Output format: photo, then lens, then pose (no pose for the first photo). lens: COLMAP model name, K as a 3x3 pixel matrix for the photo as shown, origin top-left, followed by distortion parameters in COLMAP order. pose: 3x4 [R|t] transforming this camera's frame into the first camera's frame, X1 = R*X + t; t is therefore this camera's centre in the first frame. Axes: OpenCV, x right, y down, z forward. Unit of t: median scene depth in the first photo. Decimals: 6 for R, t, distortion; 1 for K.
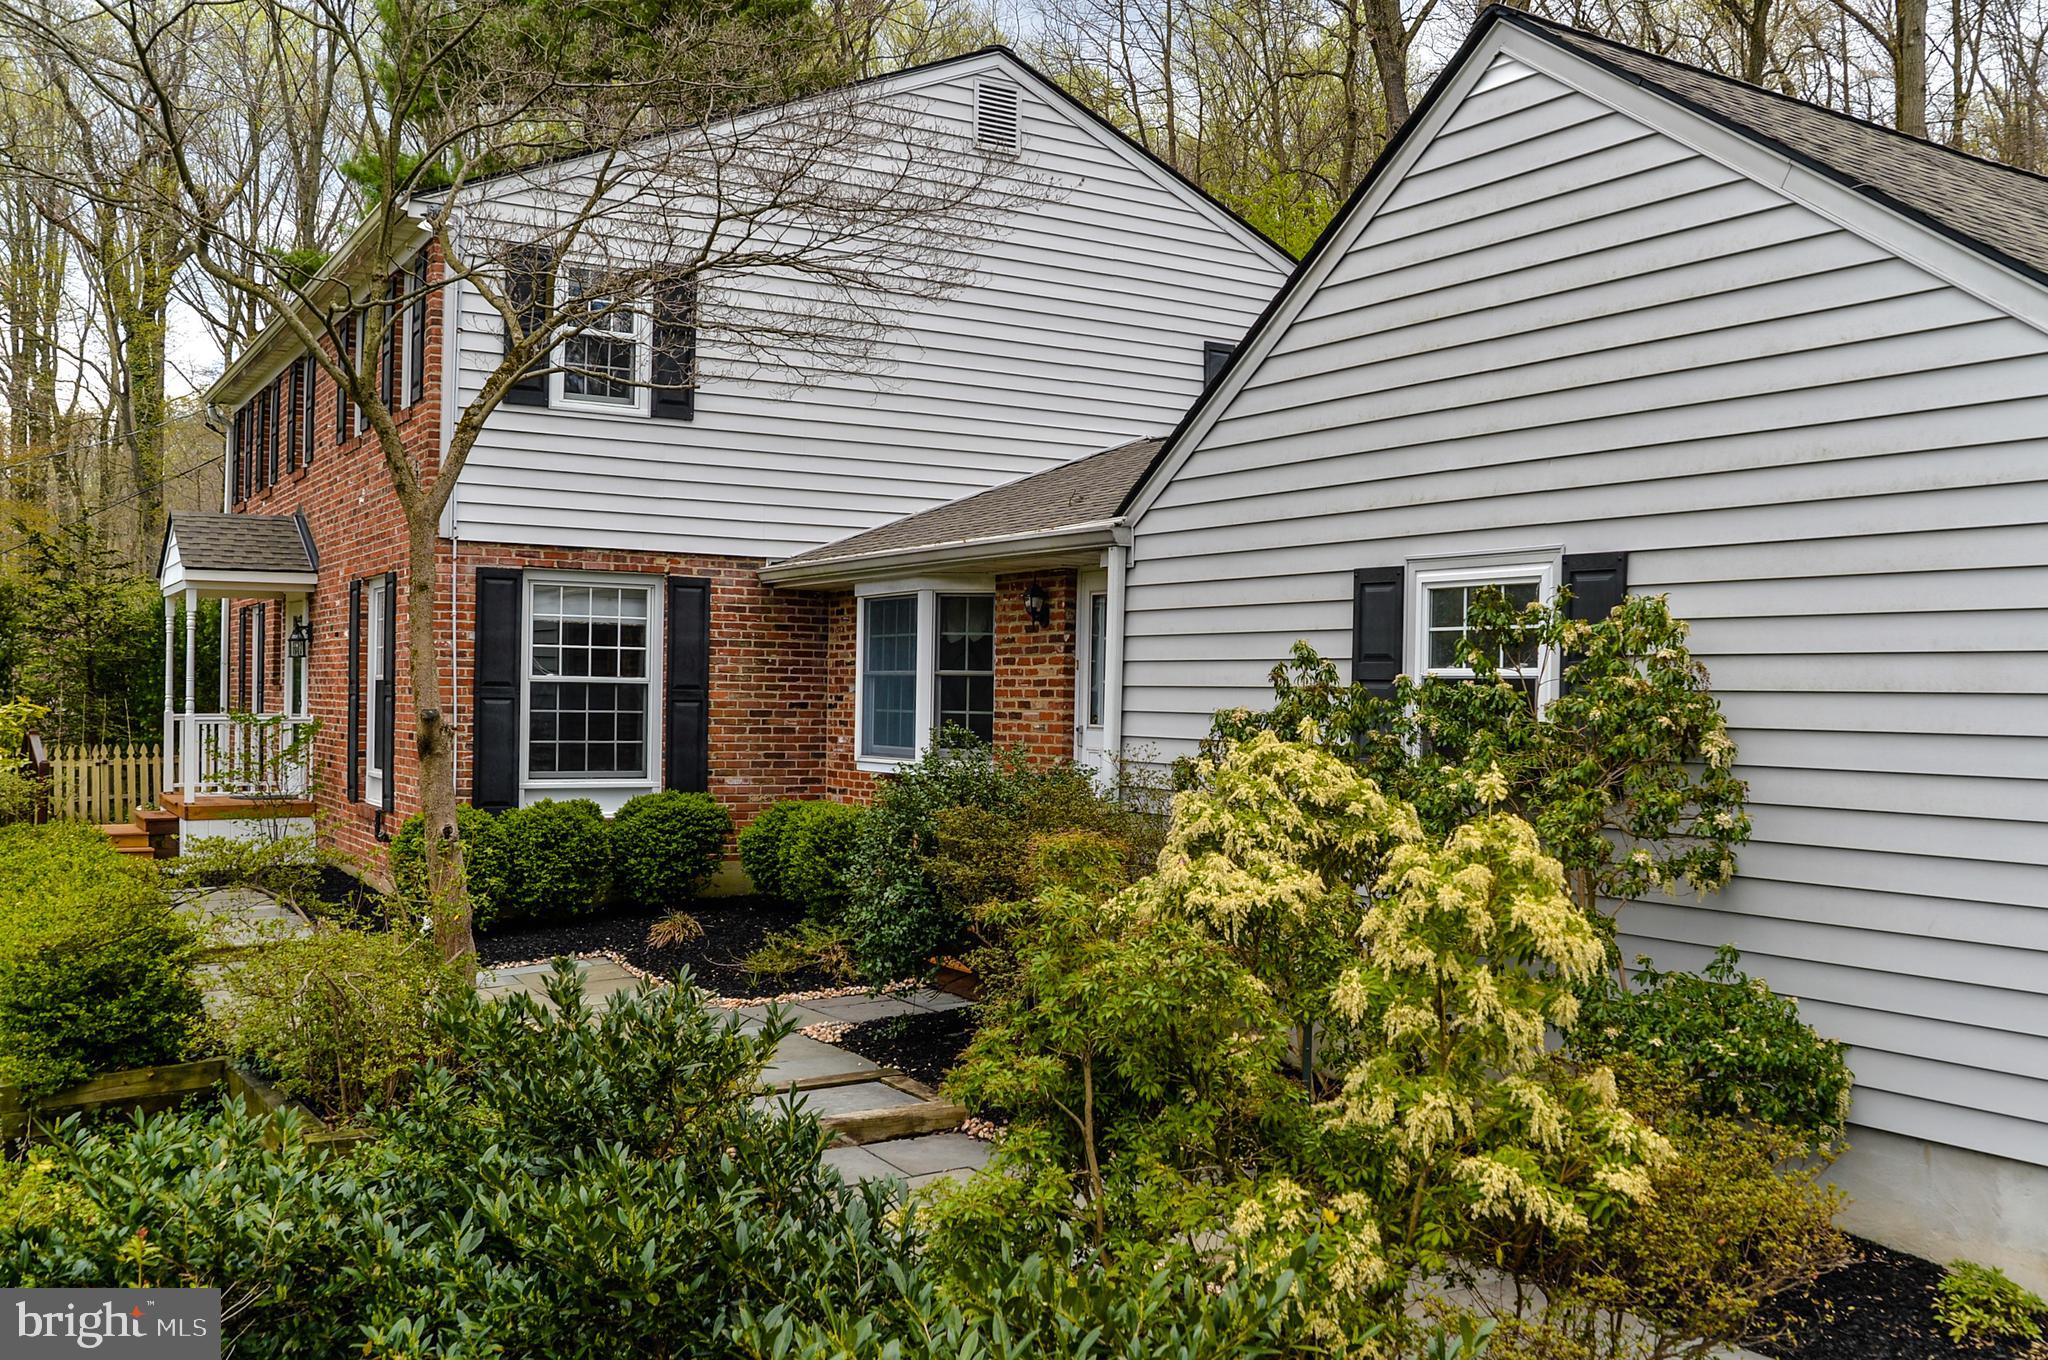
lens RADIAL K [[1820.5, 0, 1024.0], [0, 1820.5, 680.0], [0, 0, 1]] dist [0.007760, -0.000608]
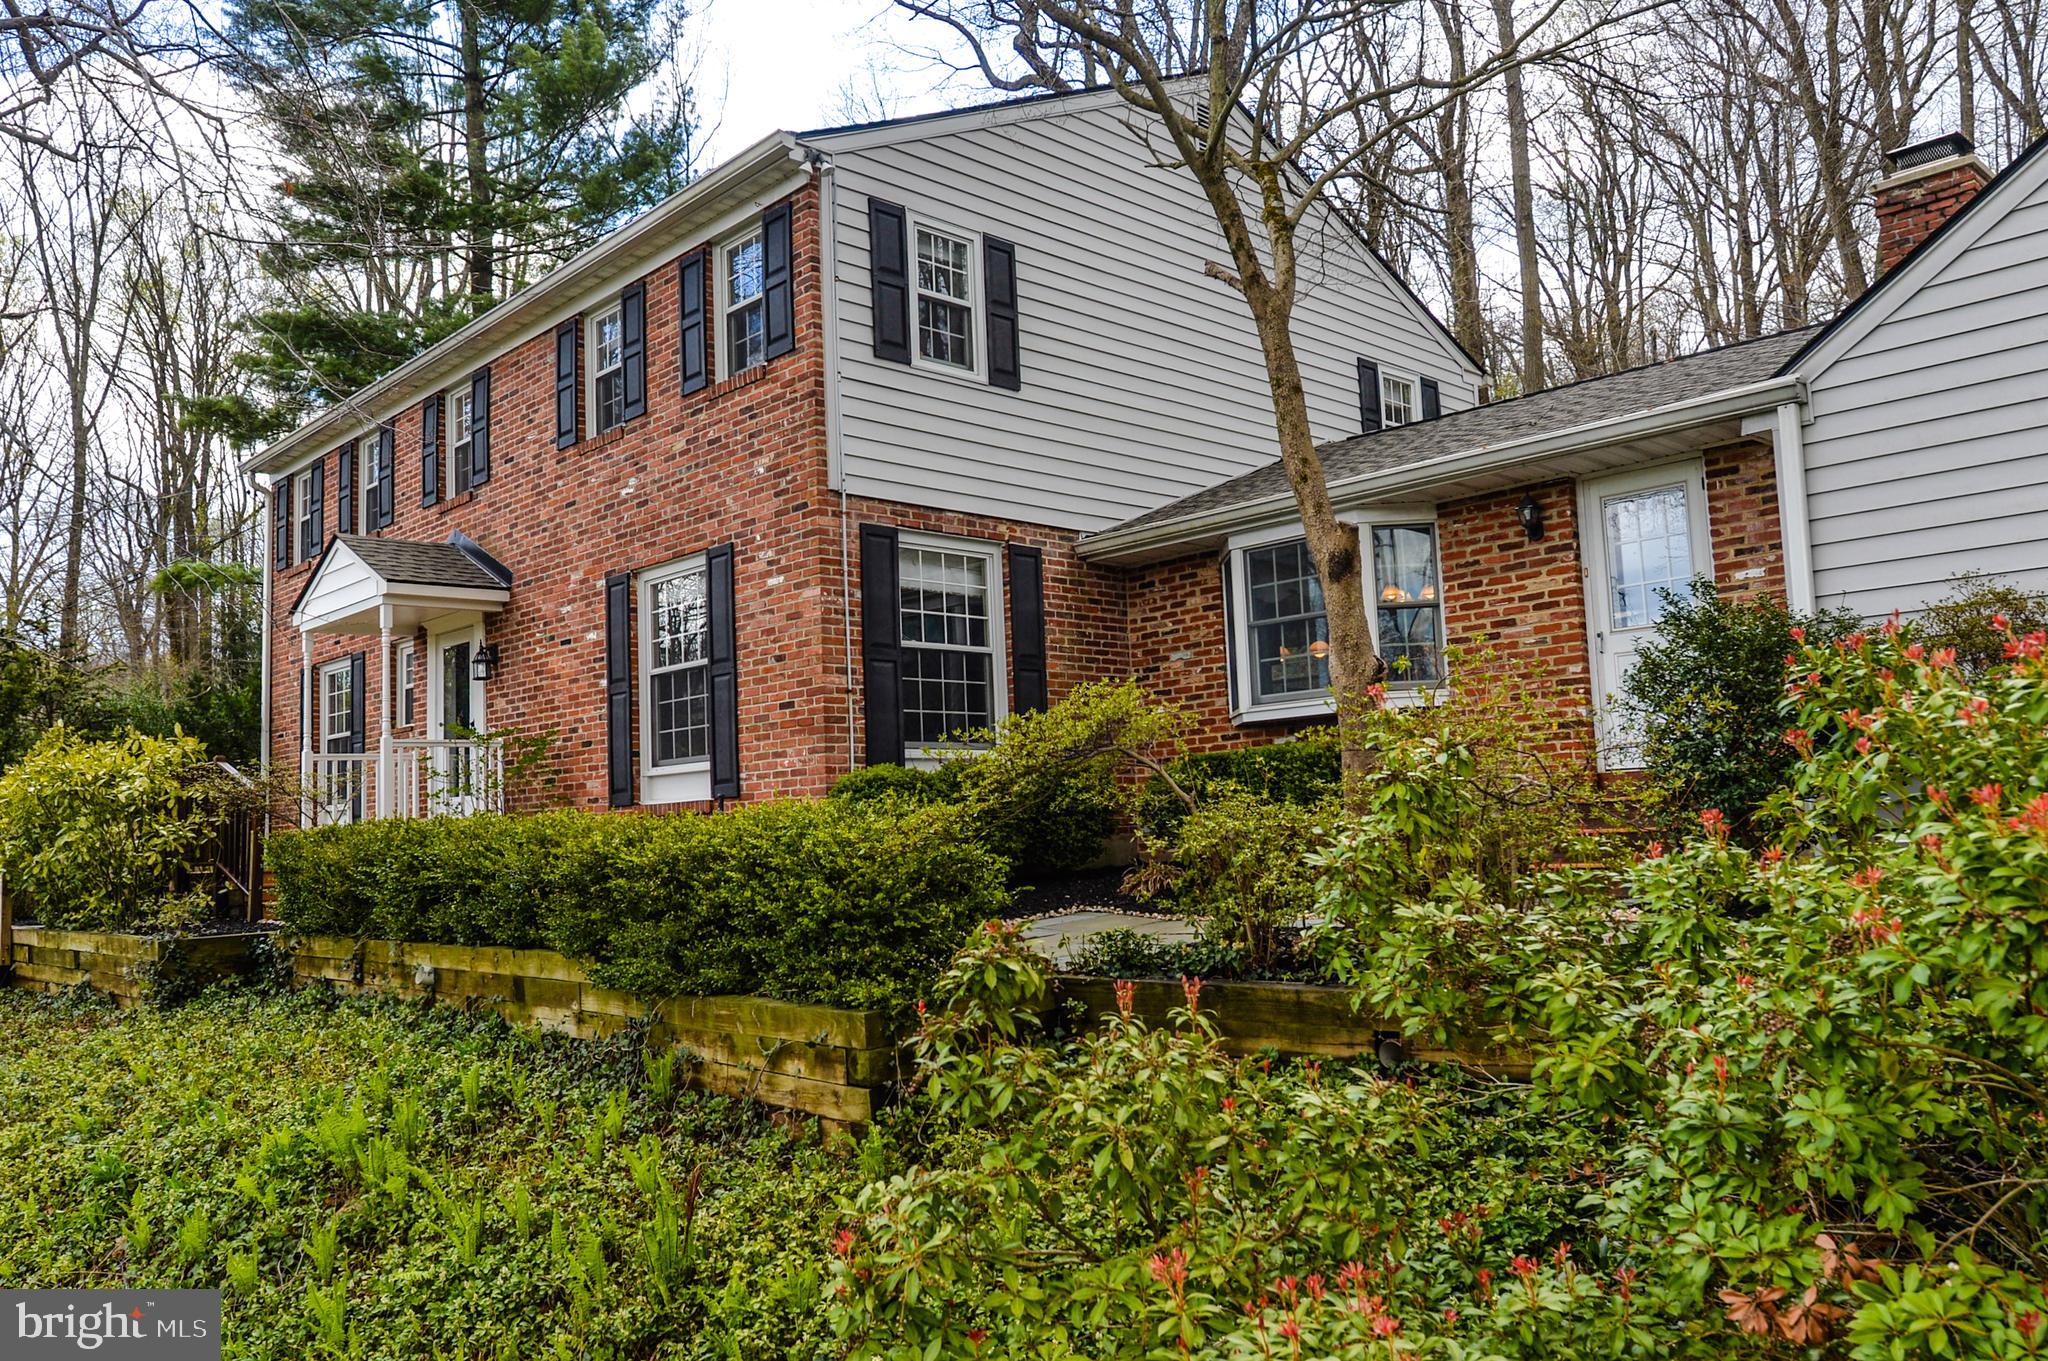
lens RADIAL K [[1519.9, 0, 1024.0], [0, 1519.9, 680.5], [0, 0, 1]] dist [0.006733, 0.000615]
pose [[0.979080, -0.033812, 0.200649, -0.359081], [0.049472, 0.996064, -0.073551, 0.078751], [-0.197372, 0.081939, 0.976898, 0.200292]]
